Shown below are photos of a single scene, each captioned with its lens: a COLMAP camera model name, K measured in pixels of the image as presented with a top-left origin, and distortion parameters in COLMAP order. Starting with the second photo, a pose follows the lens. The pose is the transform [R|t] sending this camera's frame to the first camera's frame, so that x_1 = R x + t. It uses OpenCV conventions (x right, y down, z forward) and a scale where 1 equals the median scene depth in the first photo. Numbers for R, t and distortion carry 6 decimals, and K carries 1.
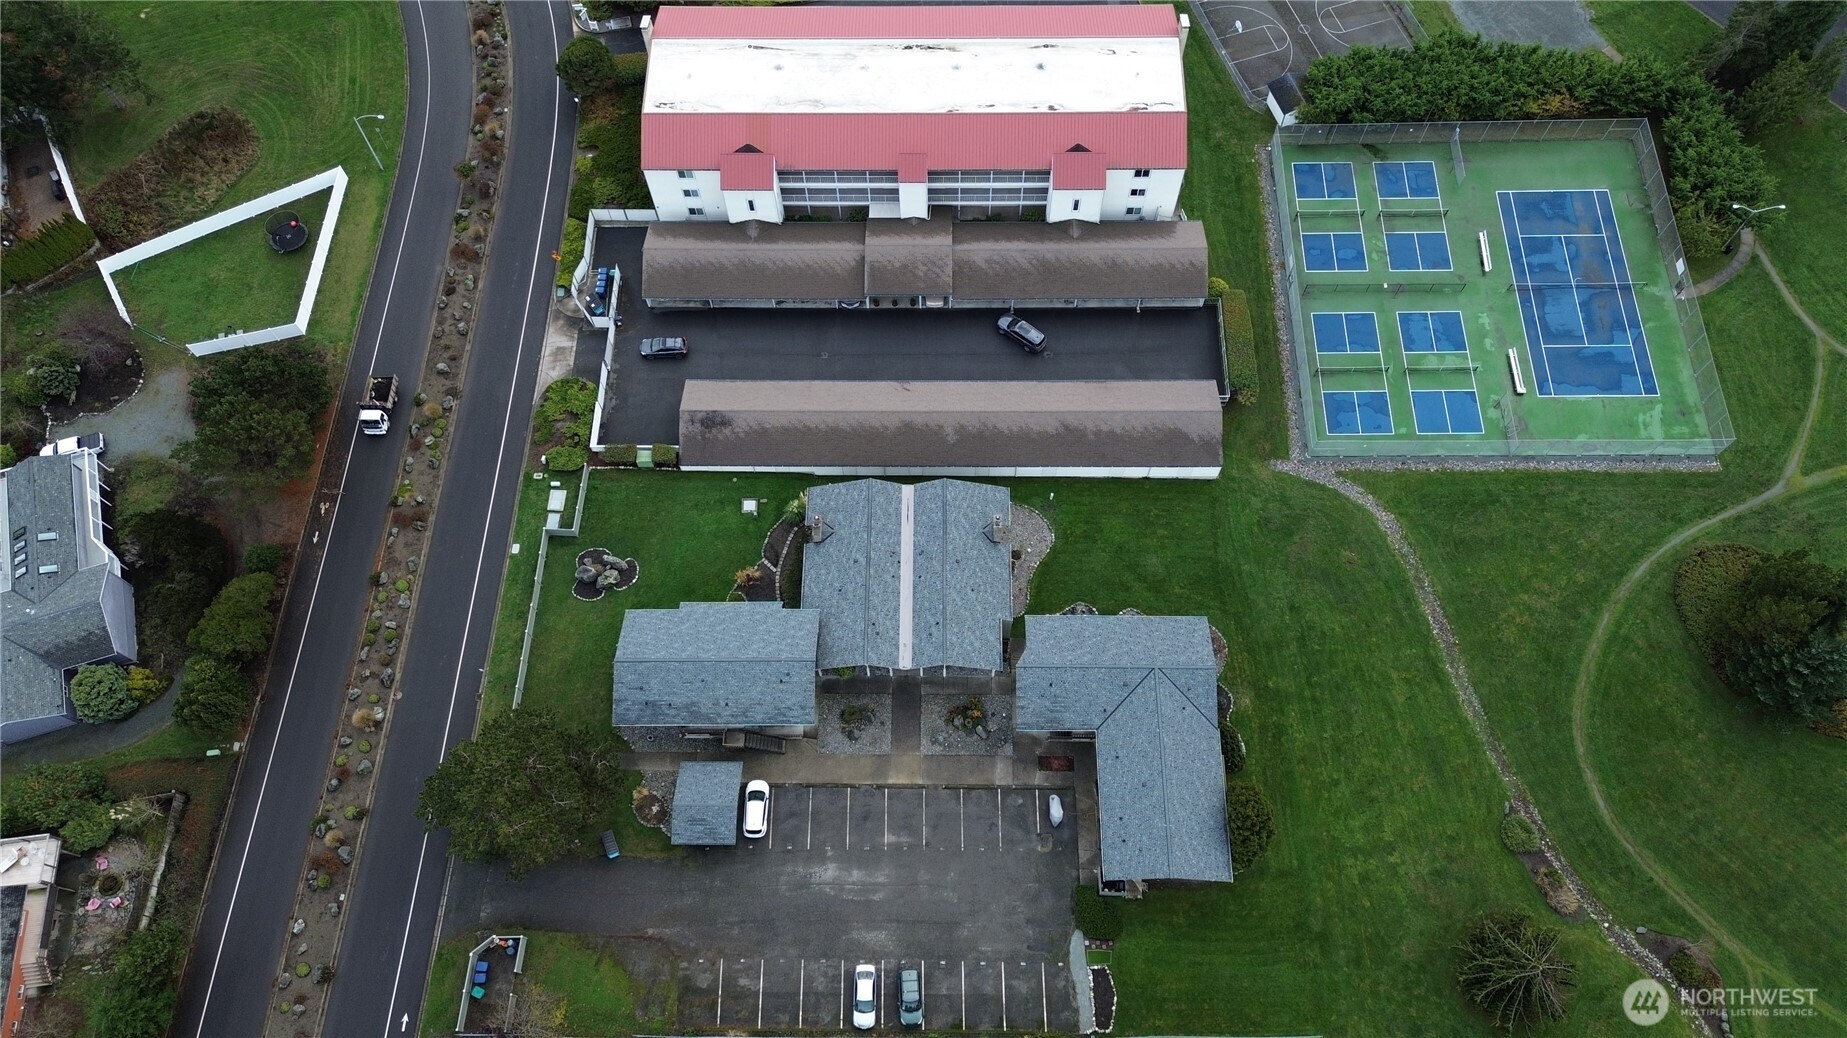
lens RADIAL K [[1294.9, 0, 928.6], [0, 1294.9, 505.7], [0, 0, 1]] dist [0.056990, -0.054888]
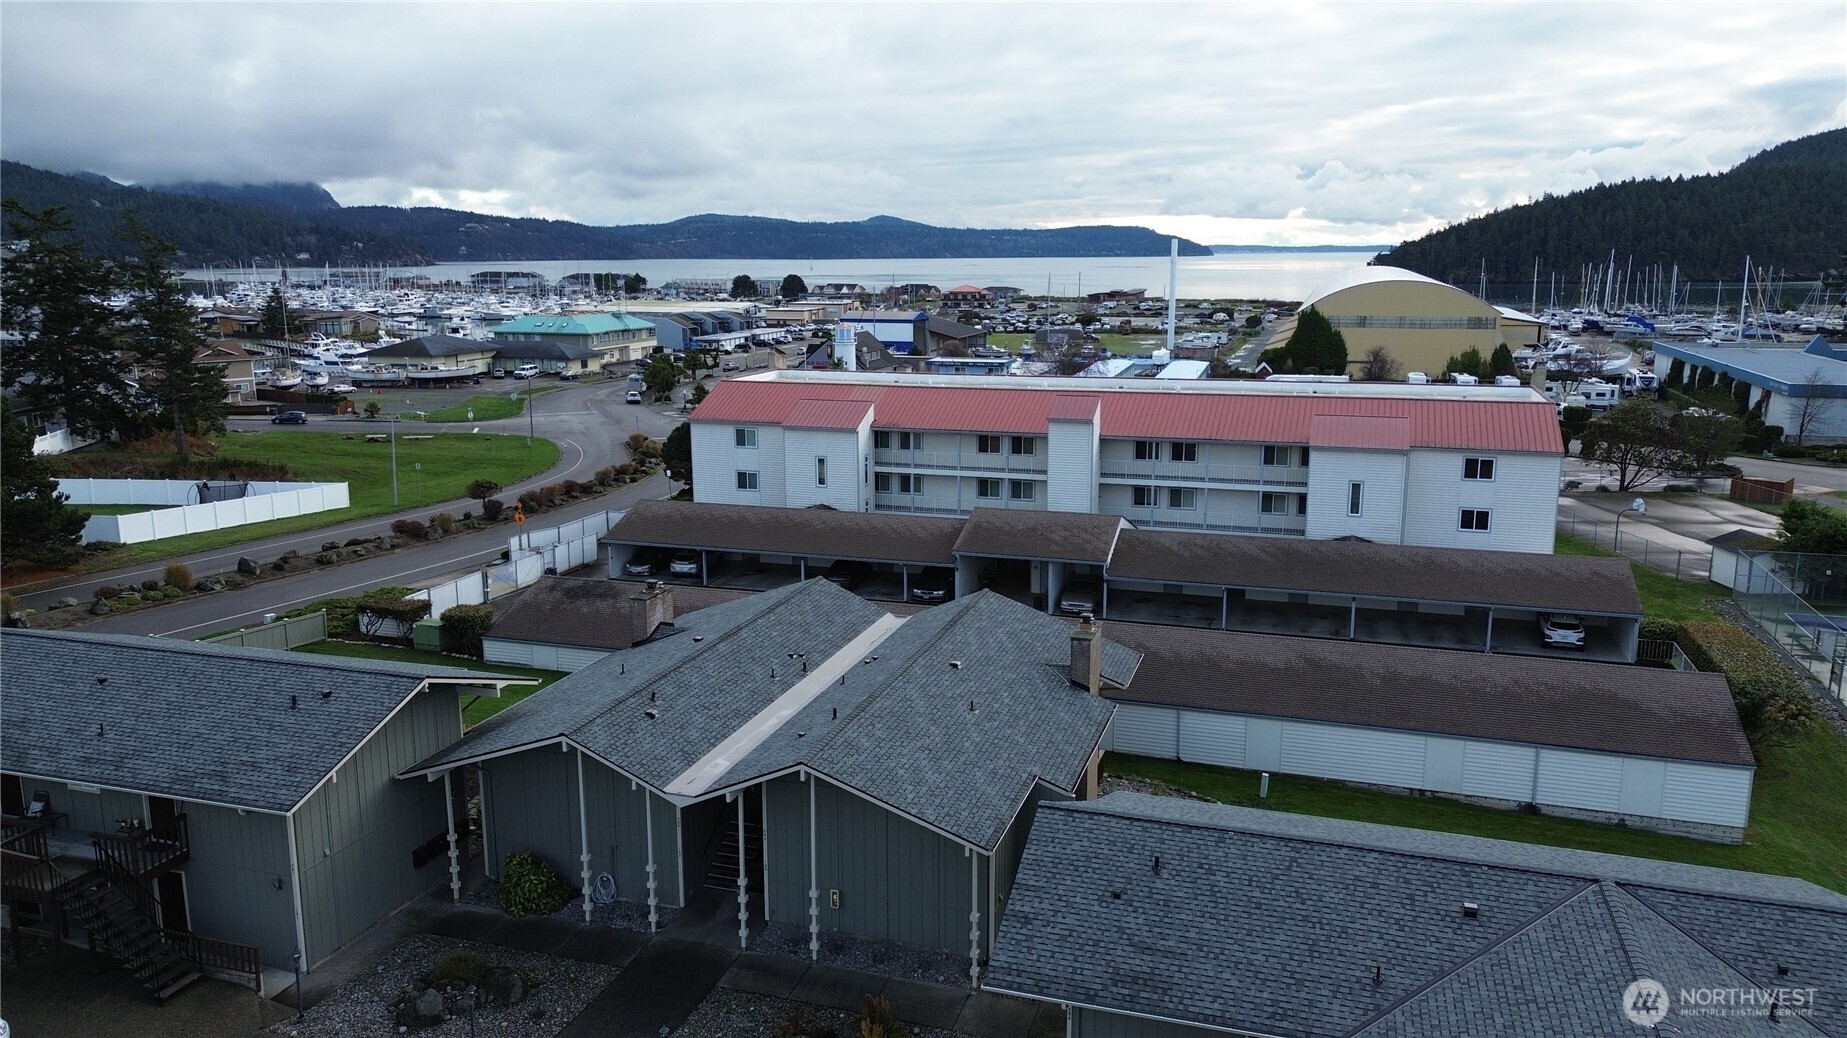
lens RADIAL K [[1294.9, 0, 928.7], [0, 1294.9, 504.7], [0, 0, 1]] dist [0.056990, -0.054888]
pose [[0.953987, 0.074494, -0.290446, 0.103097], [-0.280122, 0.566940, -0.774668, 0.263953], [0.106958, 0.820384, 0.561721, 0.676759]]
